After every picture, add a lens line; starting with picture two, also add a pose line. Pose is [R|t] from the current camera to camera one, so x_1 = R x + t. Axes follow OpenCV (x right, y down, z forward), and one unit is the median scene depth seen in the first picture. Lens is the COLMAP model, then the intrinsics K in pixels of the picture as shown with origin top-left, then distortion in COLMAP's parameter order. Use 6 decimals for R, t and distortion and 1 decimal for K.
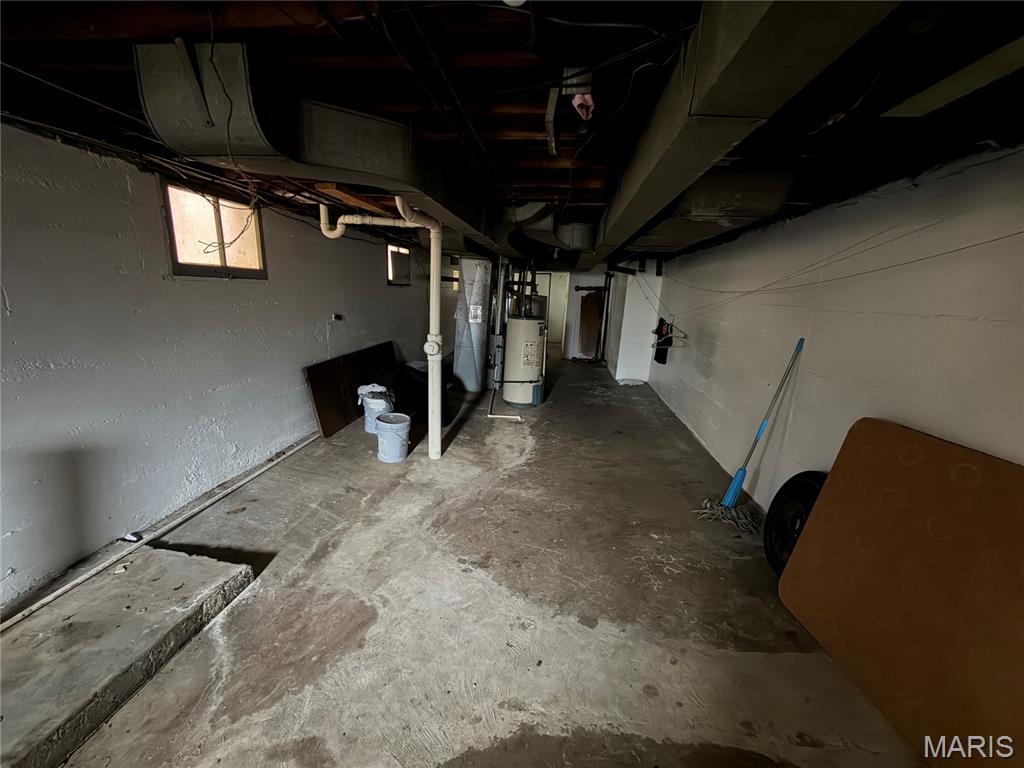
lens RADIAL K [[407.7, 0, 510.3], [0, 407.7, 385.2], [0, 0, 1]] dist [-0.000069, -0.000166]
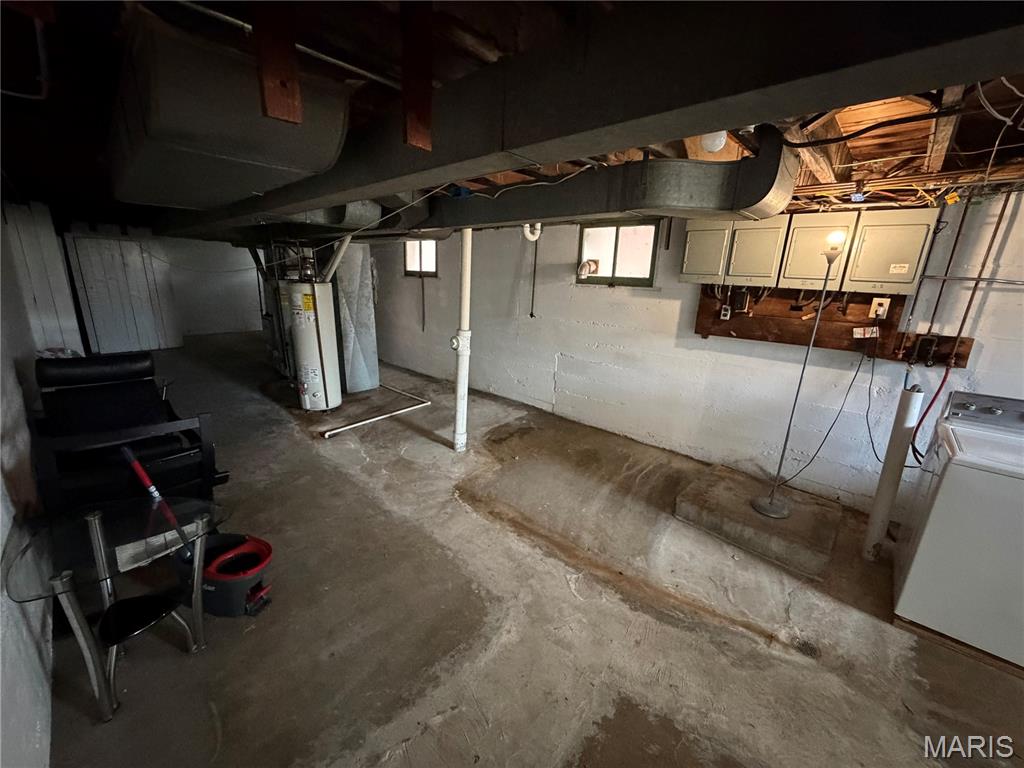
lens RADIAL K [[407.7, 0, 510.3], [0, 407.7, 385.2], [0, 0, 1]] dist [-0.000069, -0.000166]
pose [[-0.588782, 0.145865, -0.795021, 0.722206], [-0.250253, 0.902357, 0.350892, -0.551033], [0.768576, 0.405555, -0.494788, 2.367135]]
